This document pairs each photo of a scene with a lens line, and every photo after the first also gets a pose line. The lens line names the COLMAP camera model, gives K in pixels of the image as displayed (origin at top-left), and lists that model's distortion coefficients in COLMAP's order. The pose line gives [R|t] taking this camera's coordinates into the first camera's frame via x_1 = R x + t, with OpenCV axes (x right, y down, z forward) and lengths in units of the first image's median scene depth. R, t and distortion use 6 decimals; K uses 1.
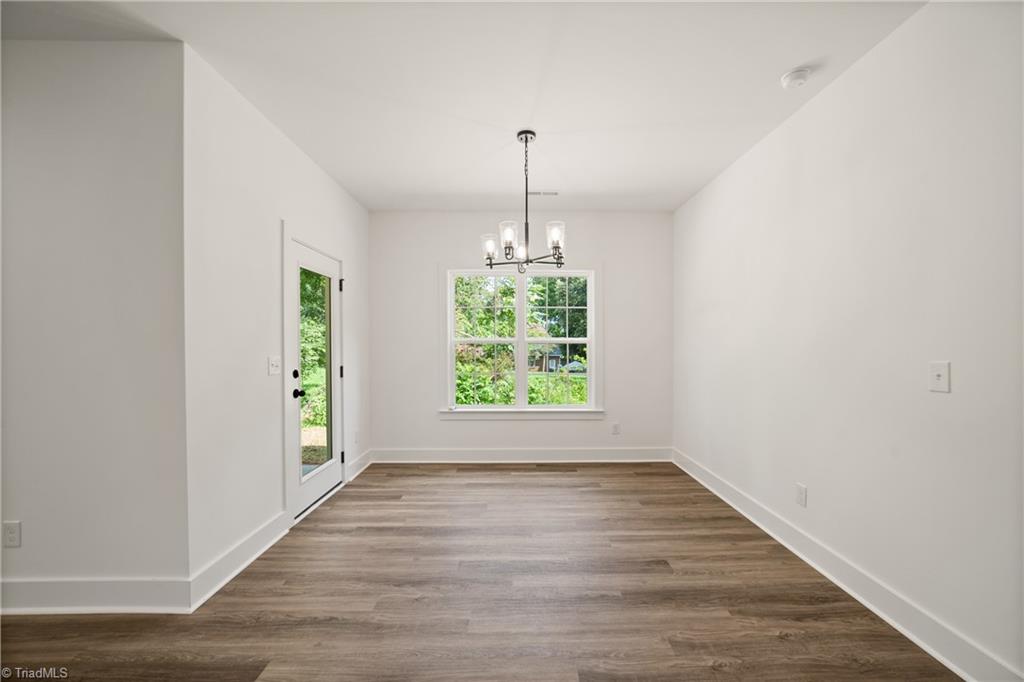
lens RADIAL K [[393.8, 0, 522.1], [0, 393.8, 344.2], [0, 0, 1]] dist [-0.014789, 0.003724]
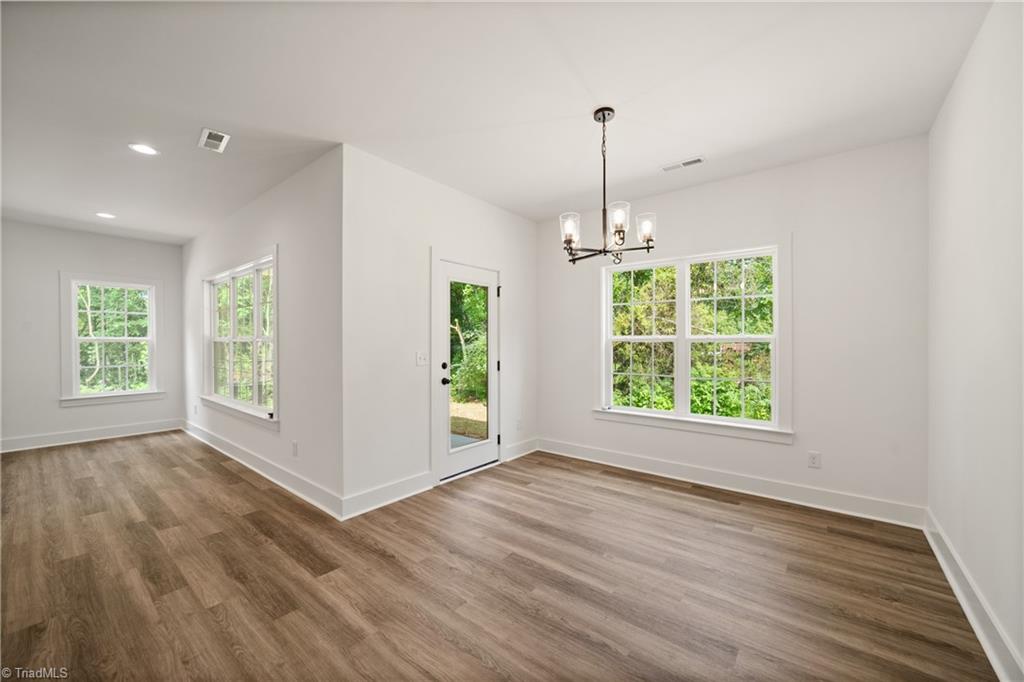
lens RADIAL K [[393.6, 0, 522.3], [0, 393.6, 340.2], [0, 0, 1]] dist [-0.010373, 0.000637]
pose [[0.776717, -0.002389, -0.629845, 0.360473], [-0.001032, 0.999987, -0.005066, -0.000773], [0.629848, 0.004585, 0.776705, 0.145937]]
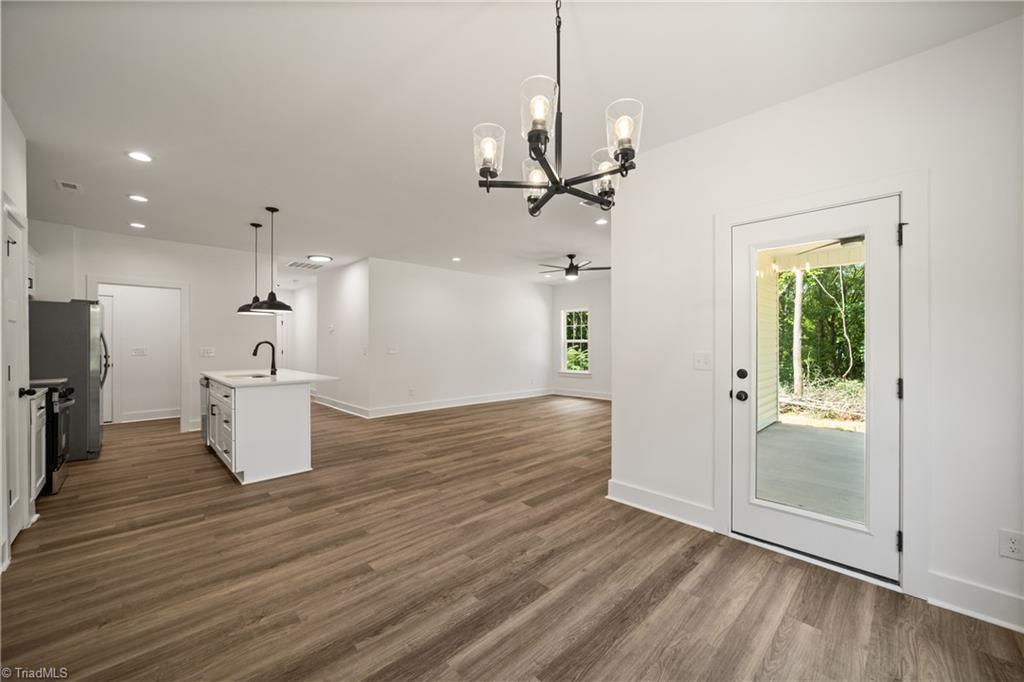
lens RADIAL K [[393.8, 0, 522.1], [0, 393.8, 344.2], [0, 0, 1]] dist [-0.014789, 0.003724]
pose [[-0.721136, 0.004004, -0.692782, 0.343313], [0.002305, 0.999992, 0.003381, 0.002898], [0.692789, 0.000842, -0.721140, 1.114153]]
